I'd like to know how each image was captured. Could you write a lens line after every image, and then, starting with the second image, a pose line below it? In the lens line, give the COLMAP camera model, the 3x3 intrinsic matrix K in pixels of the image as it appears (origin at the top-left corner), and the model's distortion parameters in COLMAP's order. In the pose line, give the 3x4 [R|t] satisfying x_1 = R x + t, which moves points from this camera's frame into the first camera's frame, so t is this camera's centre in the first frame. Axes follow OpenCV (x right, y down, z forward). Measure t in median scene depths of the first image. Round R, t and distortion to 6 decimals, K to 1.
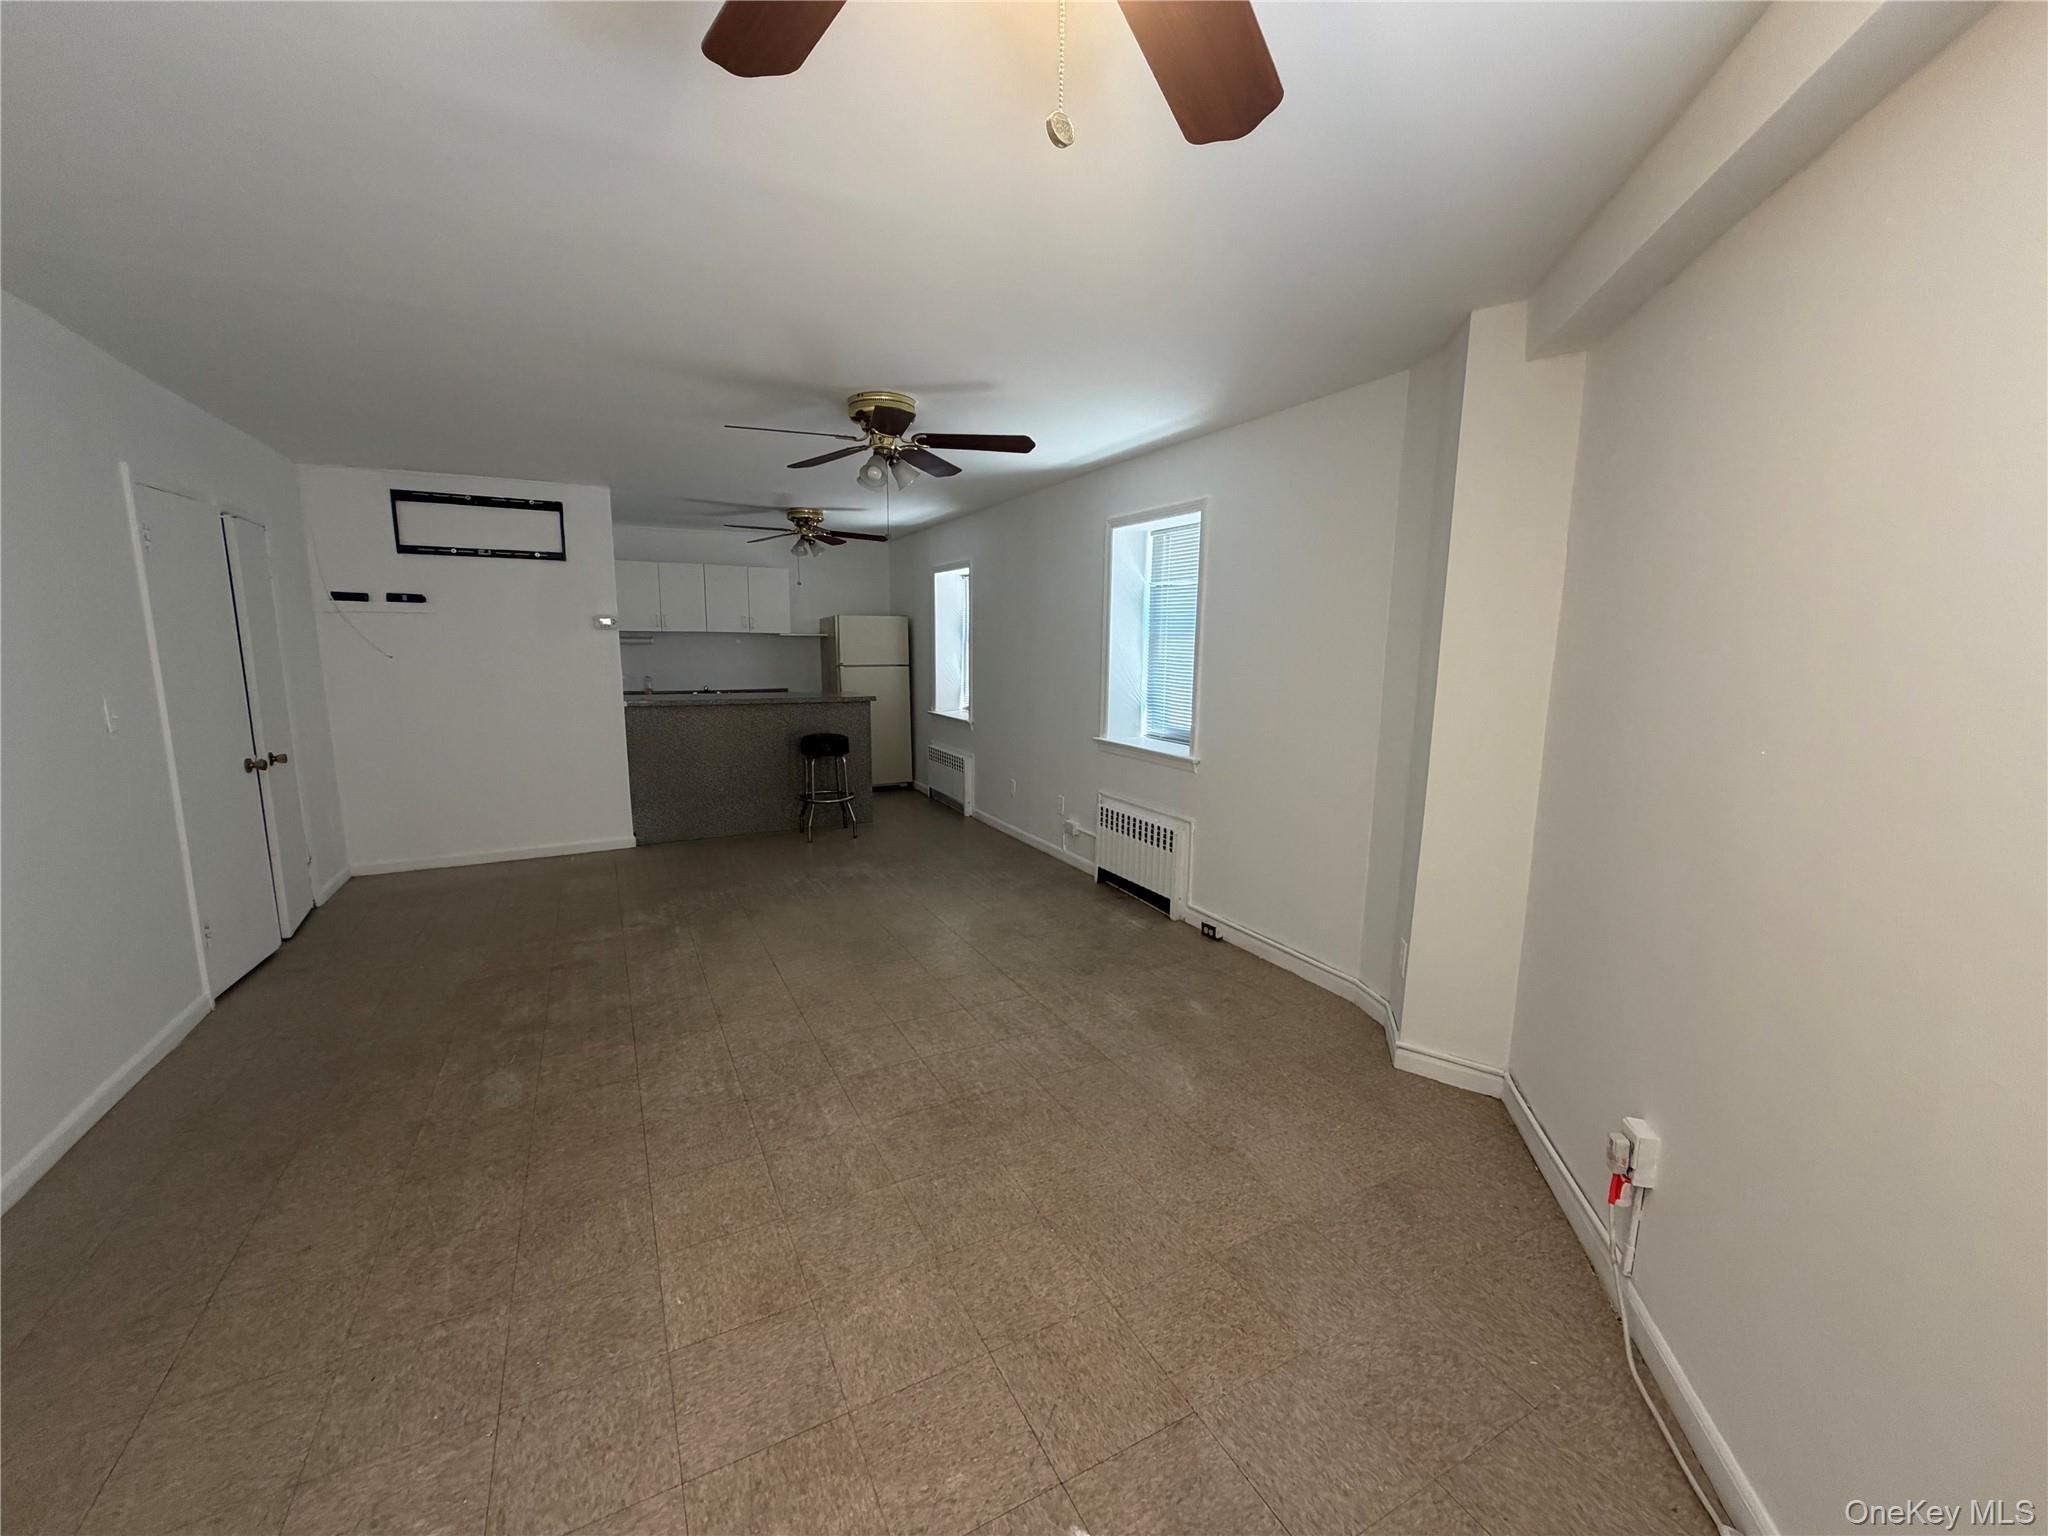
lens RADIAL K [[811.2, 0, 1018.5], [0, 811.2, 772.8], [0, 0, 1]] dist [-0.000750, 0.000042]
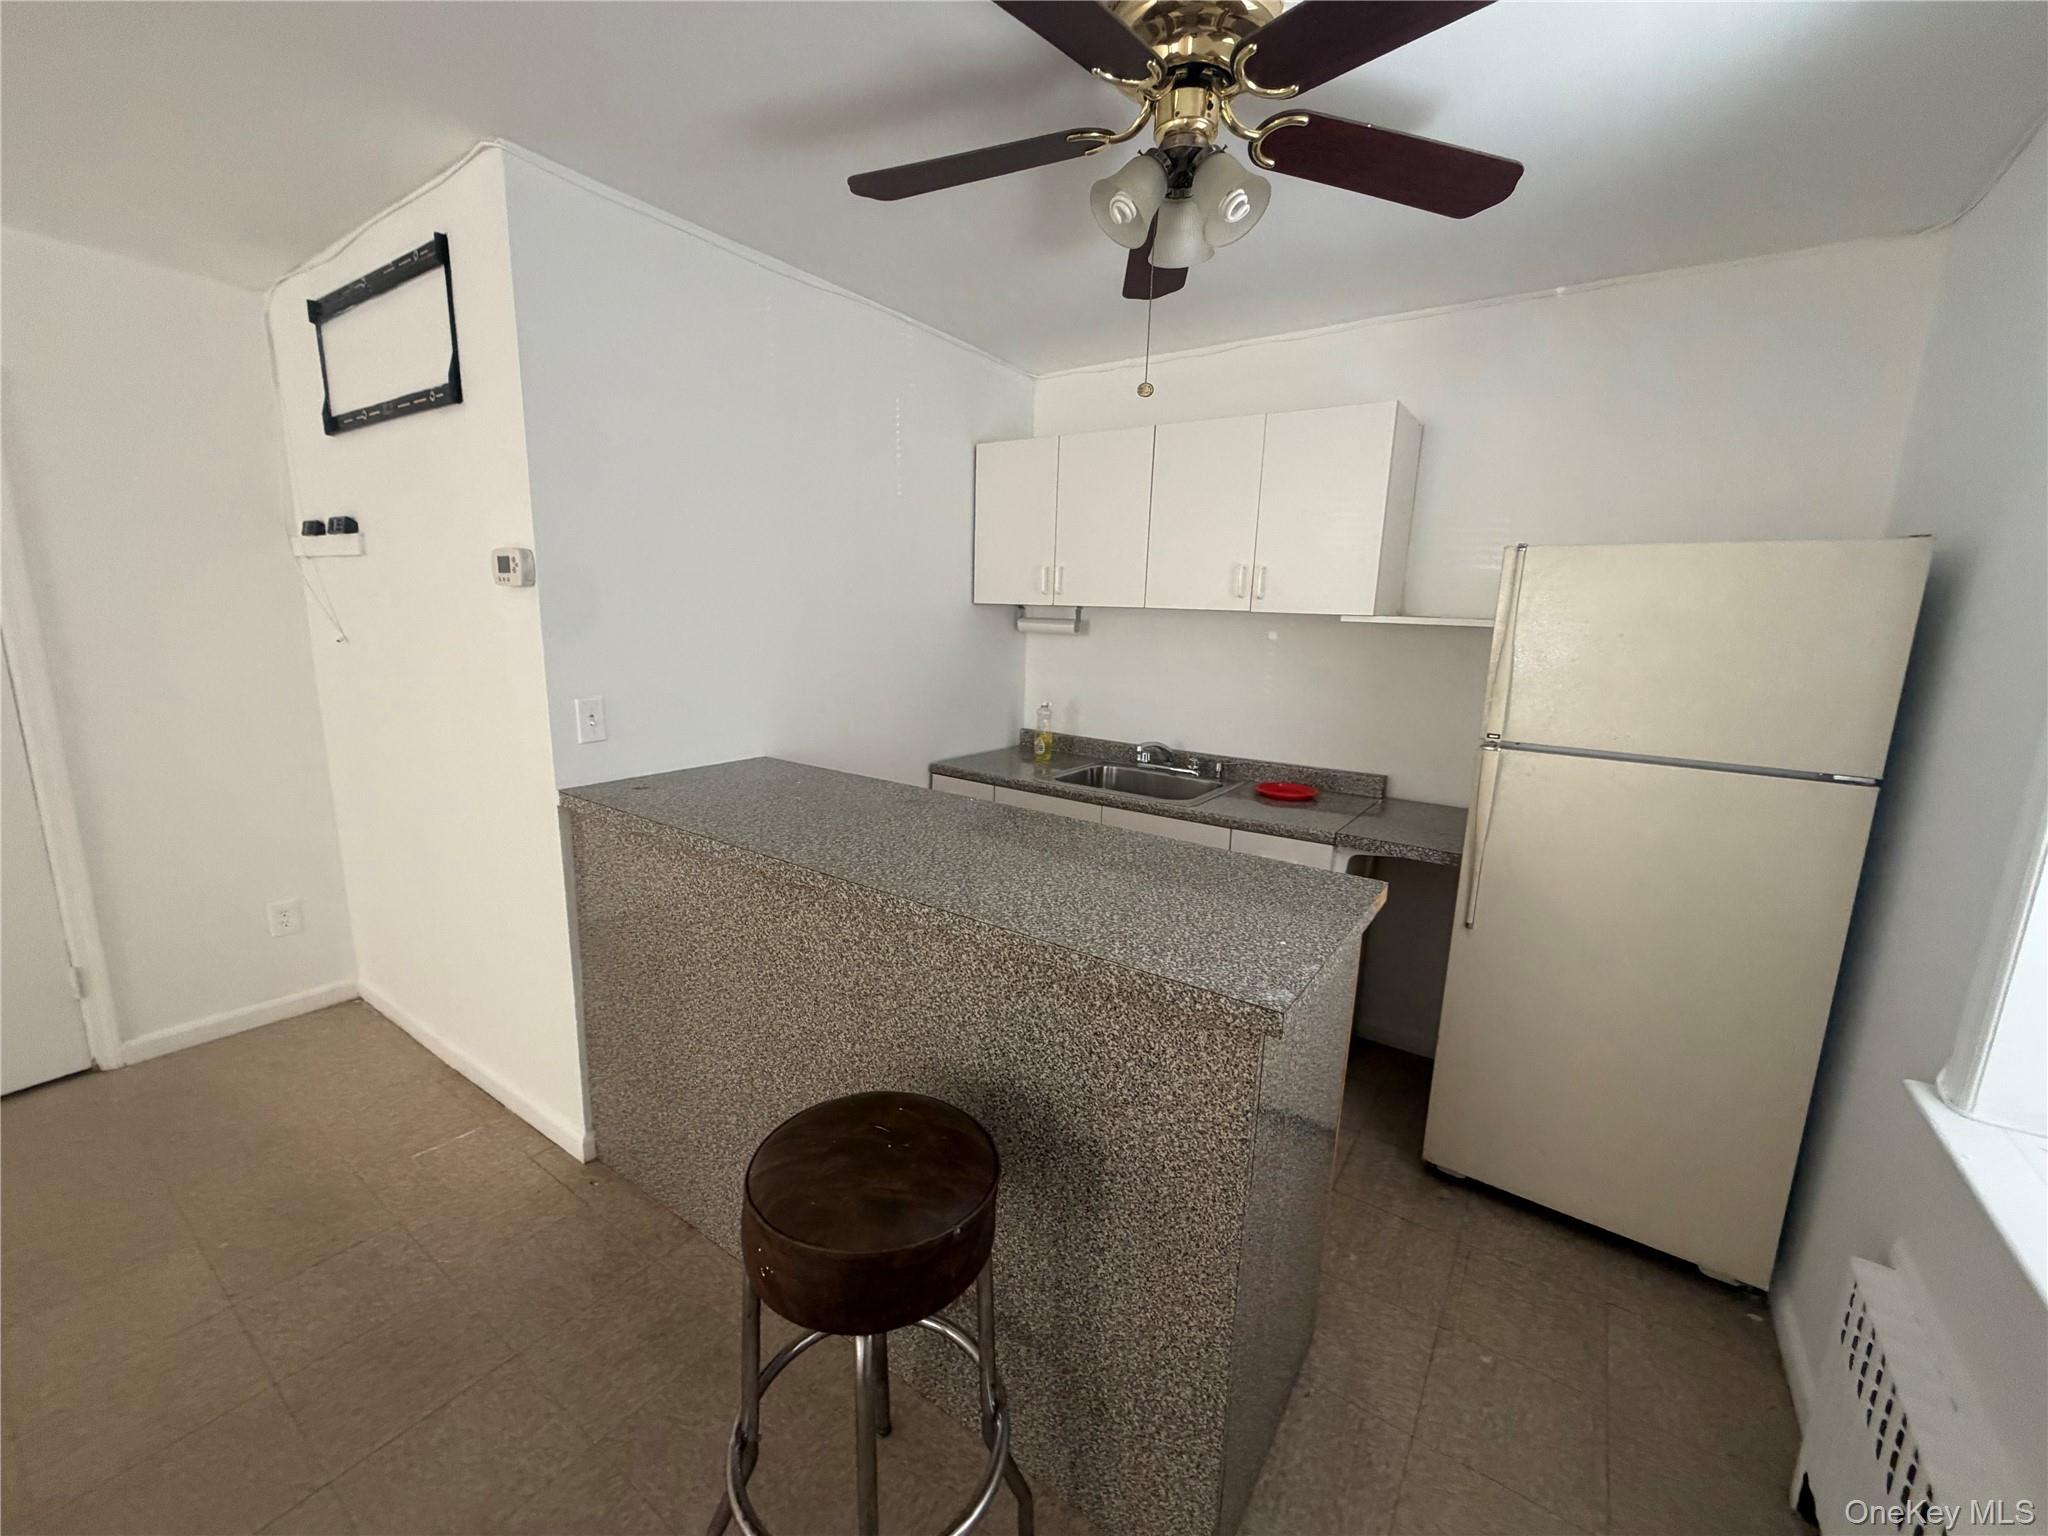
lens RADIAL K [[811.2, 0, 1018.5], [0, 811.2, 772.8], [0, 0, 1]] dist [-0.000750, 0.000042]
pose [[0.459602, 0.179963, -0.869701, -0.095073], [-0.168828, 0.979102, 0.113382, -0.196005], [0.871931, 0.094719, 0.480380, 1.156875]]
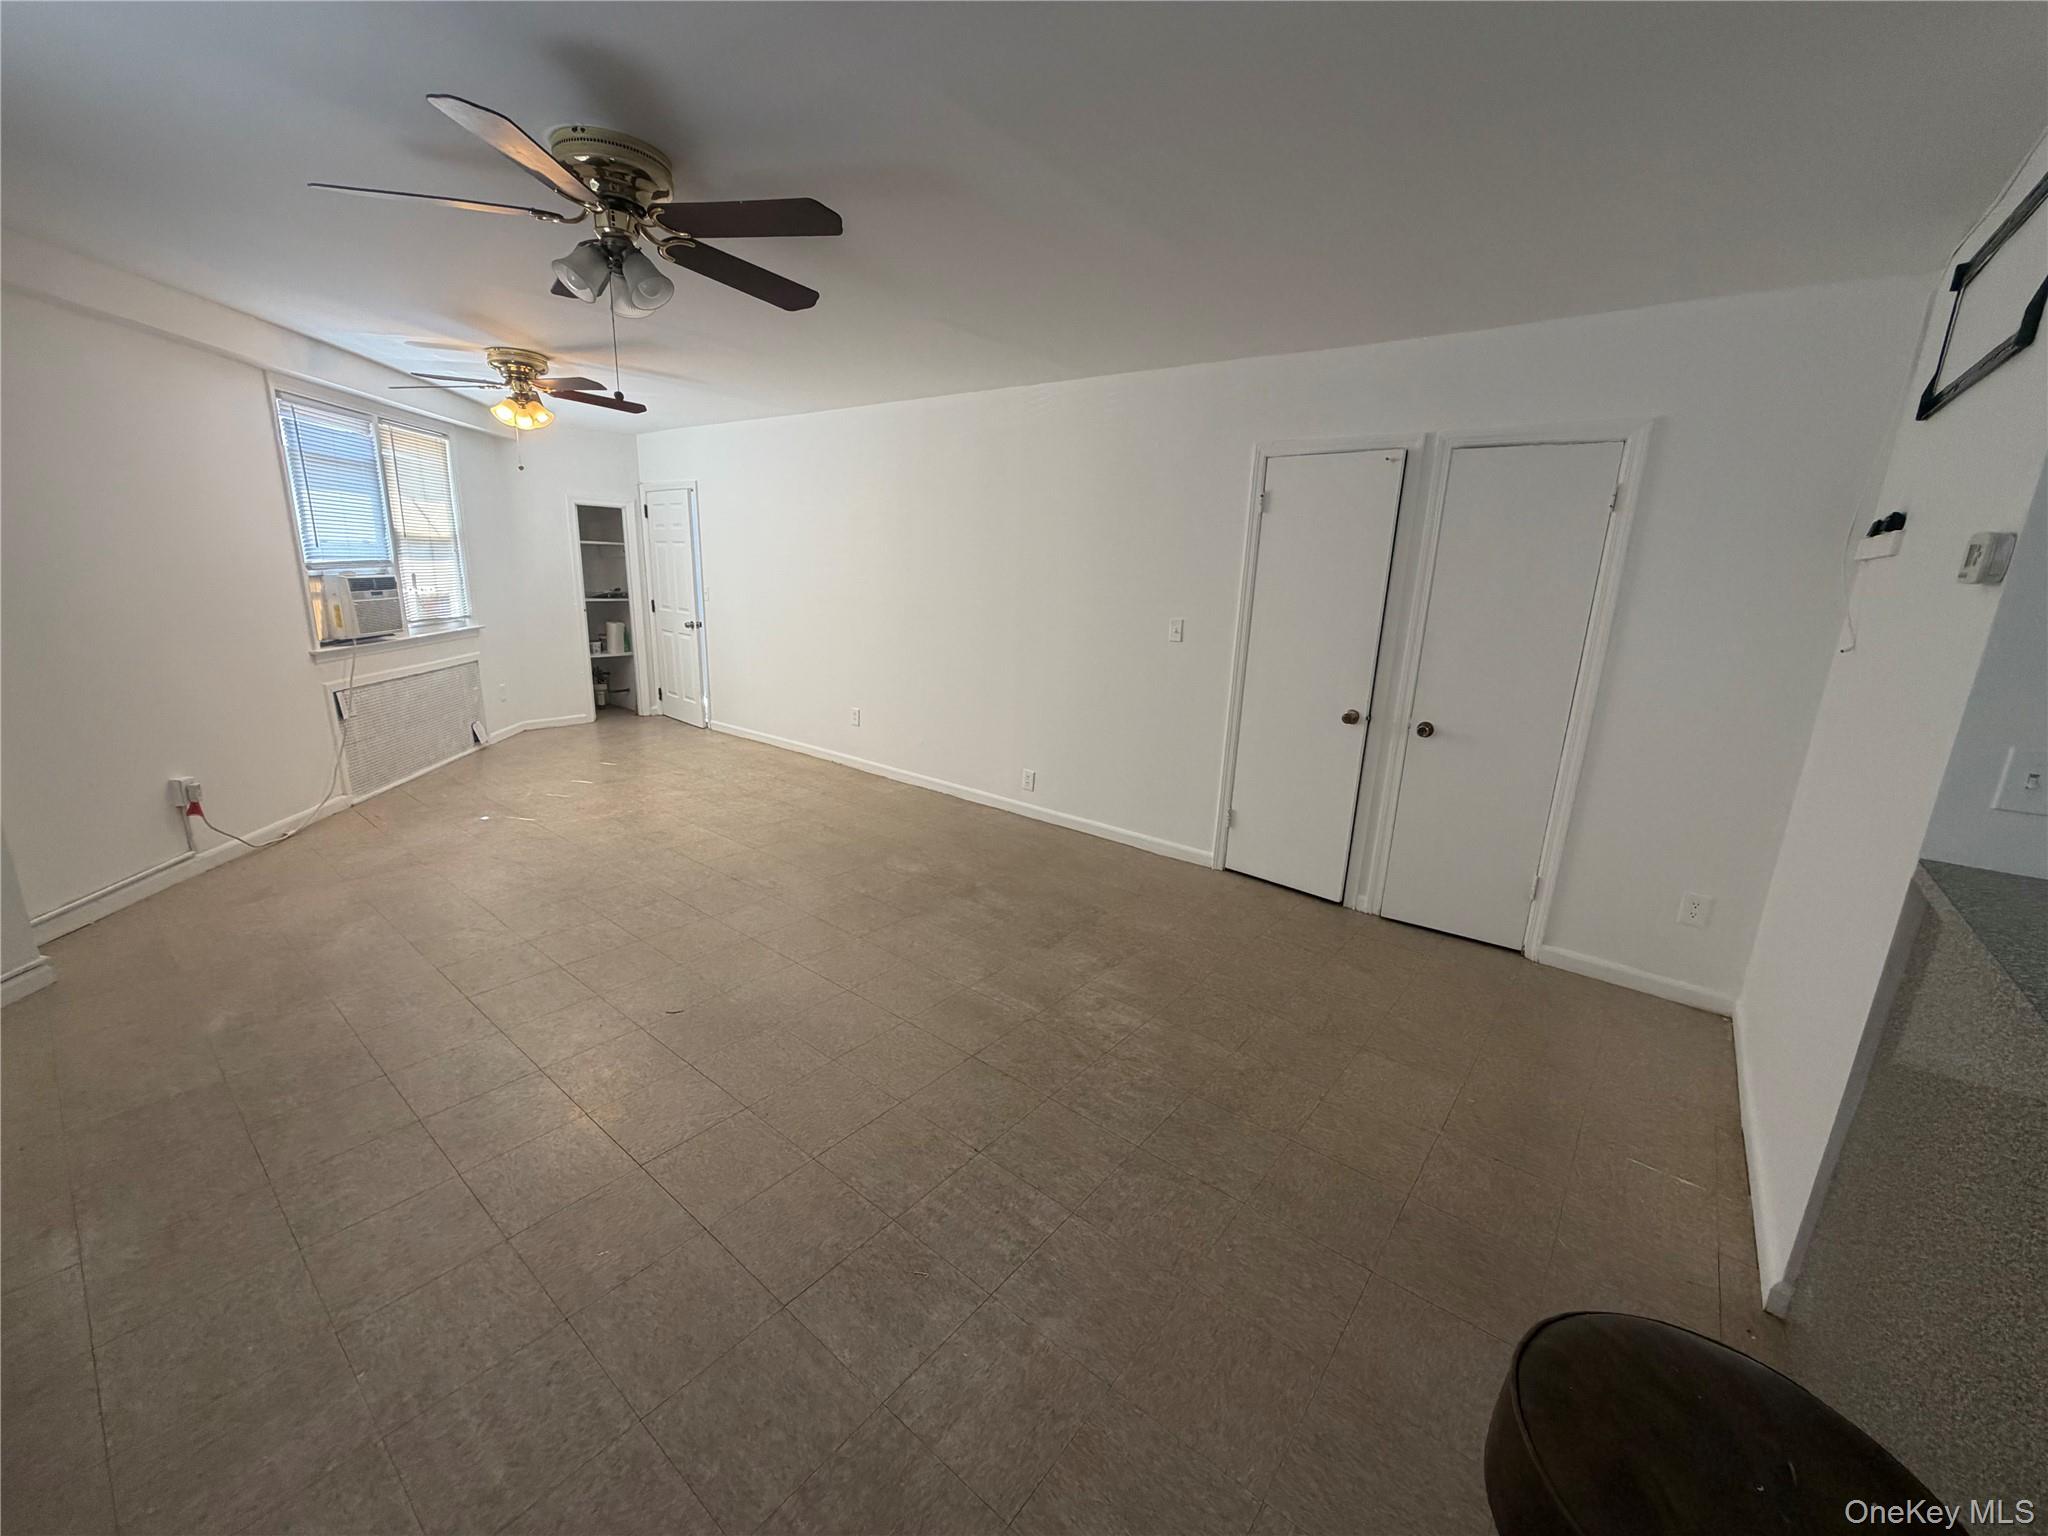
lens RADIAL K [[816.5, 0, 1017.9], [0, 816.5, 766.6], [0, 0, 1]] dist [-0.000590, 0.000118]
pose [[-0.918412, 0.051749, -0.392227, -0.128273], [-0.108648, 0.920299, 0.375826, -0.211907], [0.380415, 0.387778, -0.839591, 1.268938]]
